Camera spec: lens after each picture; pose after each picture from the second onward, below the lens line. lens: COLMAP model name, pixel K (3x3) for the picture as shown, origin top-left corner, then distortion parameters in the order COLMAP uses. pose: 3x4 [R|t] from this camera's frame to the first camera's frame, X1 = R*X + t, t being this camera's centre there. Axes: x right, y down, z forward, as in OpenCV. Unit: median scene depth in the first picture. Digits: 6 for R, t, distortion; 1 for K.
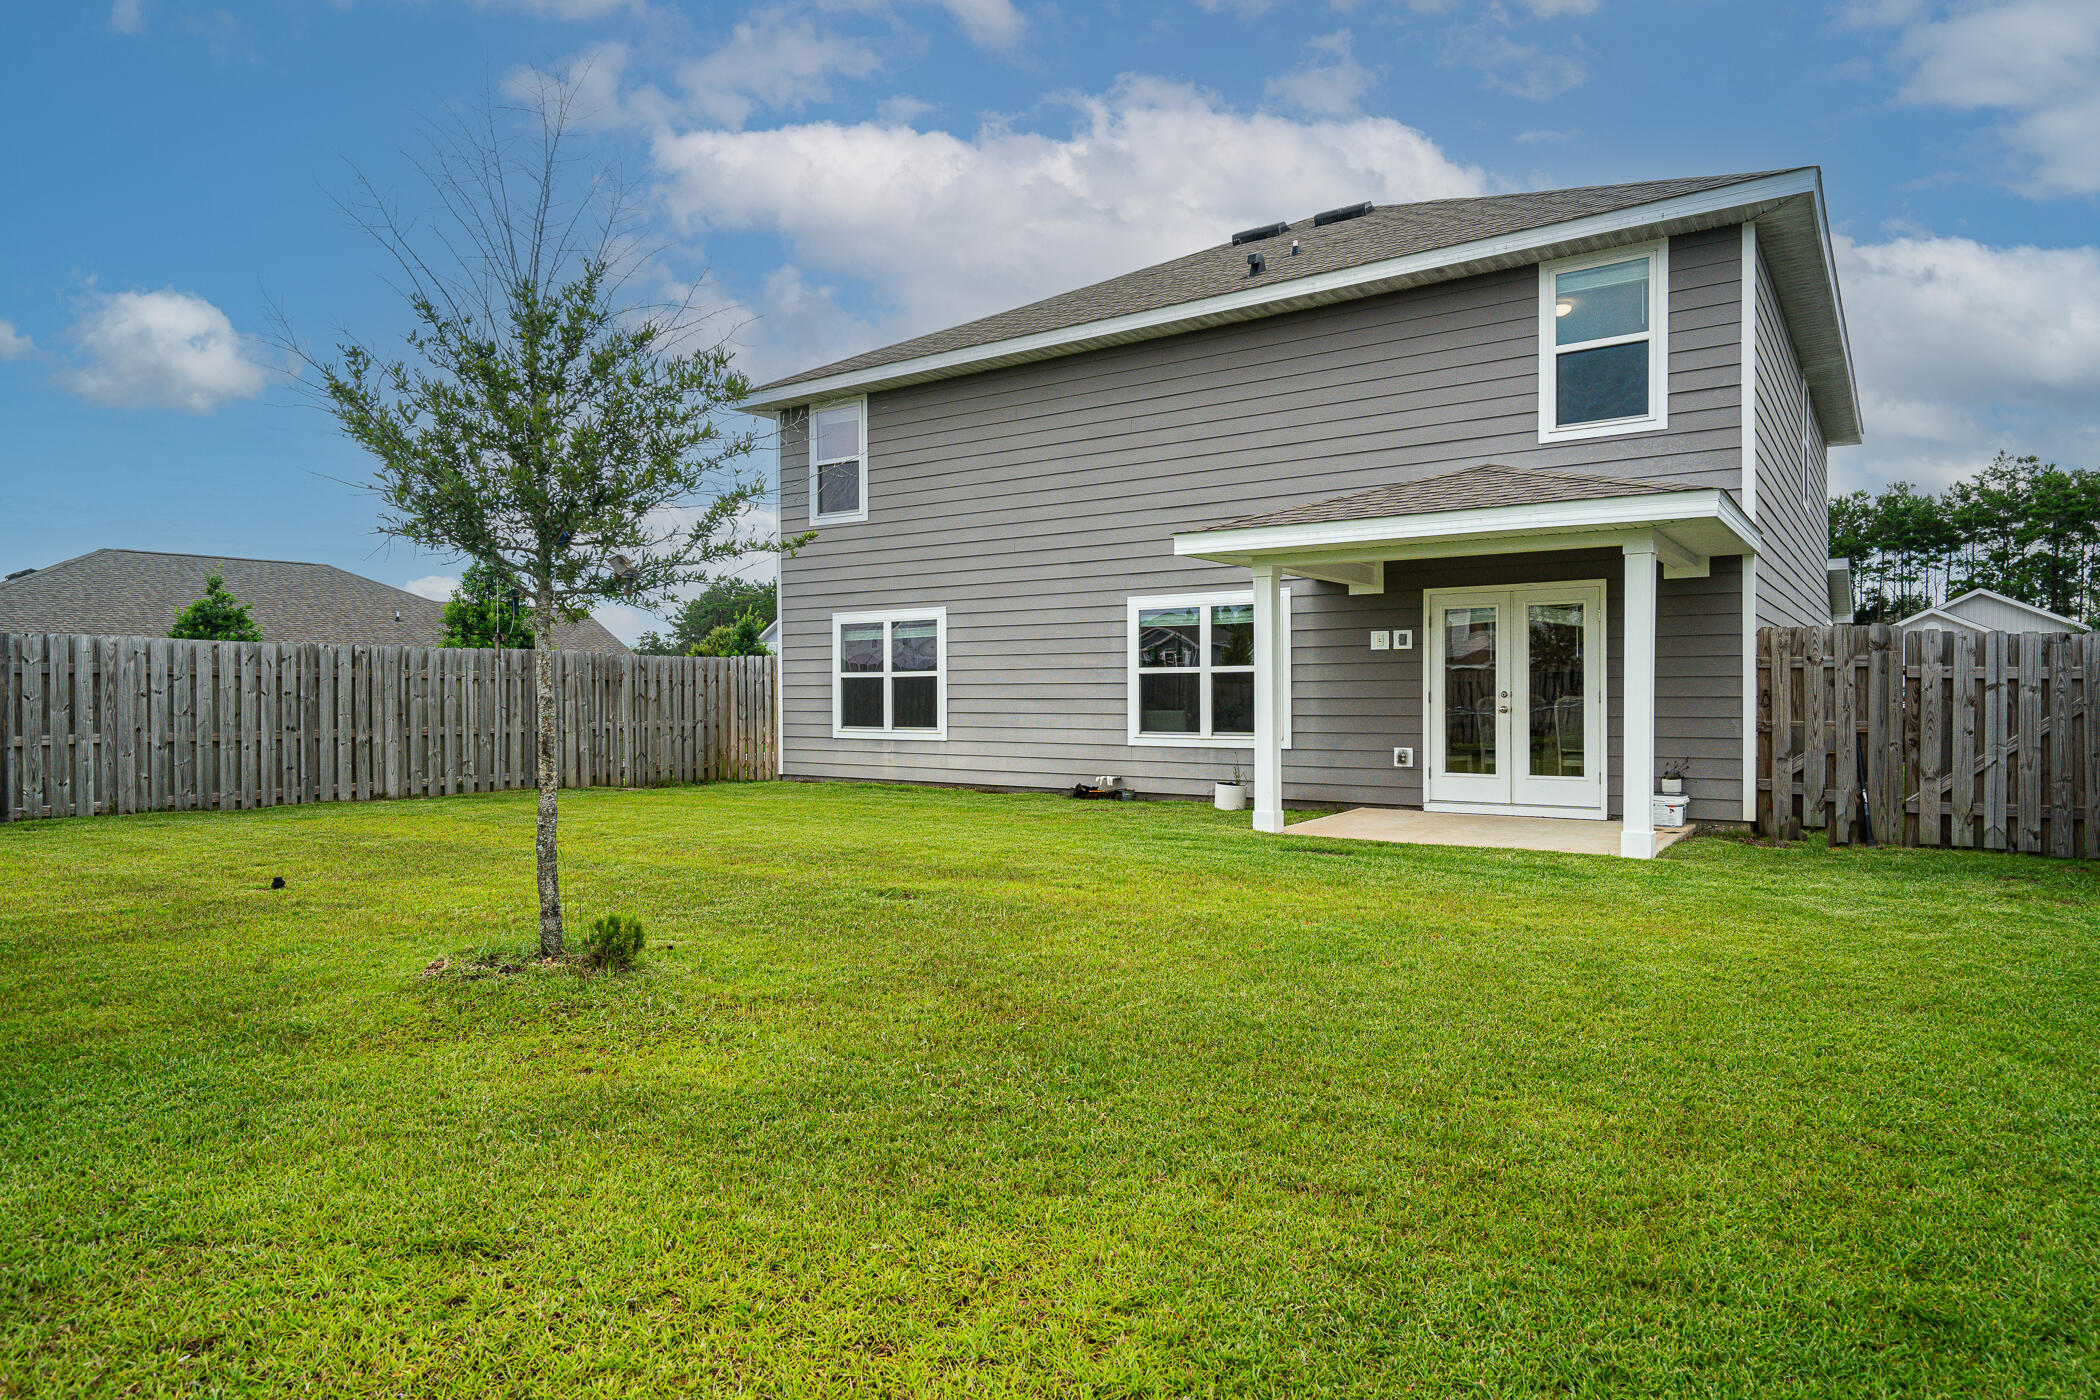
lens RADIAL K [[1253.3, 0, 1051.2], [0, 1253.3, 699.7], [0, 0, 1]] dist [0.003294, 0.000428]
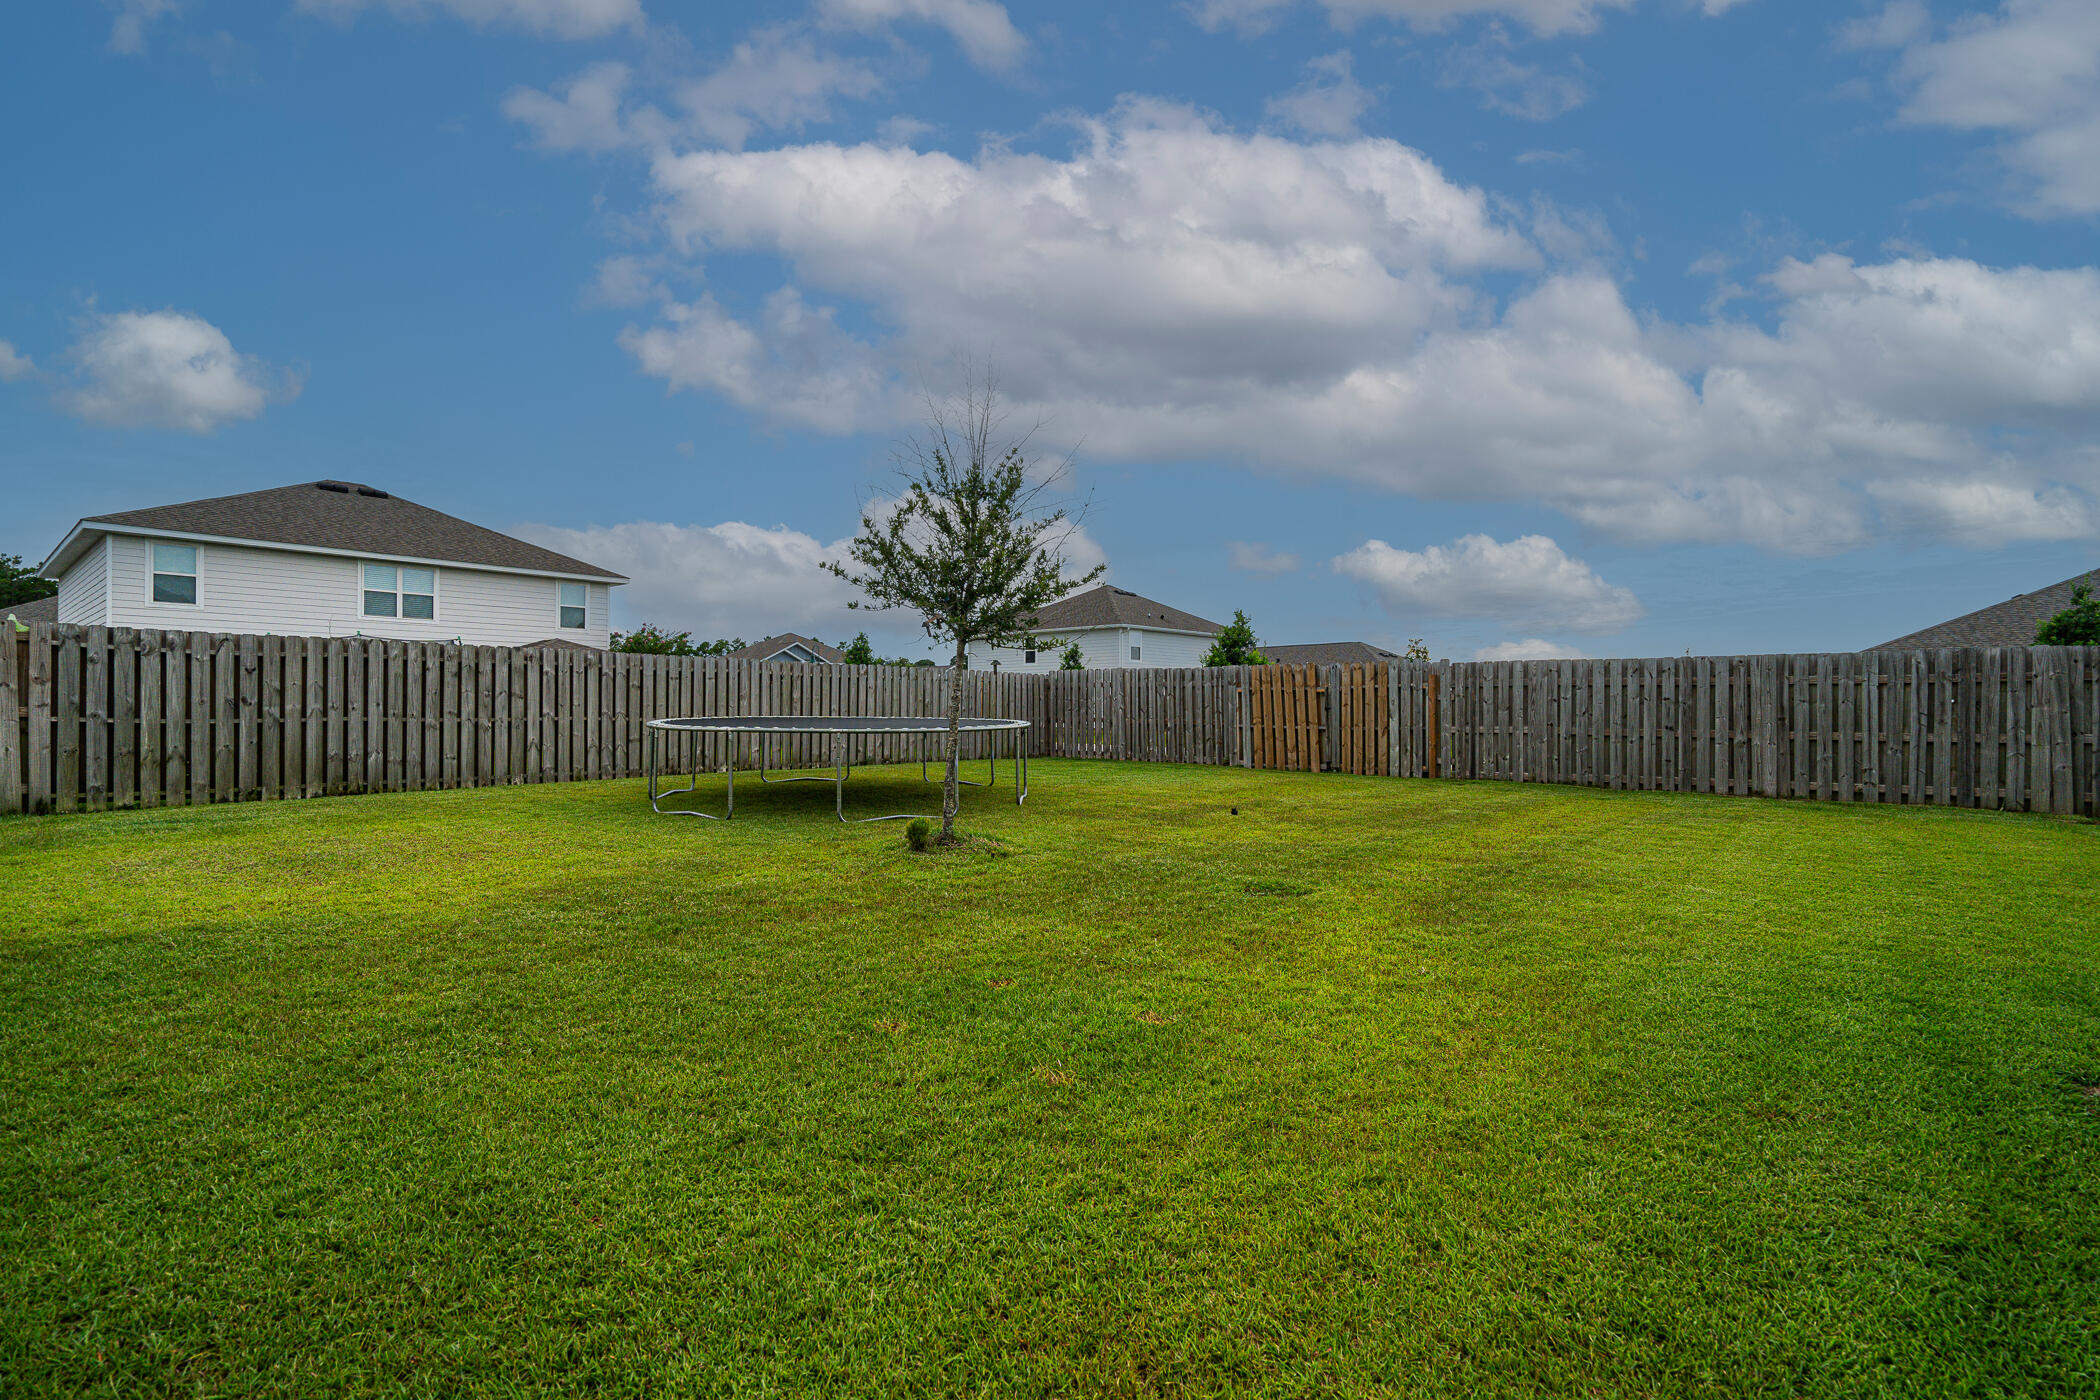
lens RADIAL K [[951.2, 0, 1053.0], [0, 951.2, 700.5], [0, 0, 1]] dist [-0.002986, -0.000115]
pose [[-0.103484, -0.002014, -0.994629, 0.351793], [-0.005886, 0.999982, -0.001412, 0.001131], [0.994614, 0.005708, -0.103494, 0.484350]]
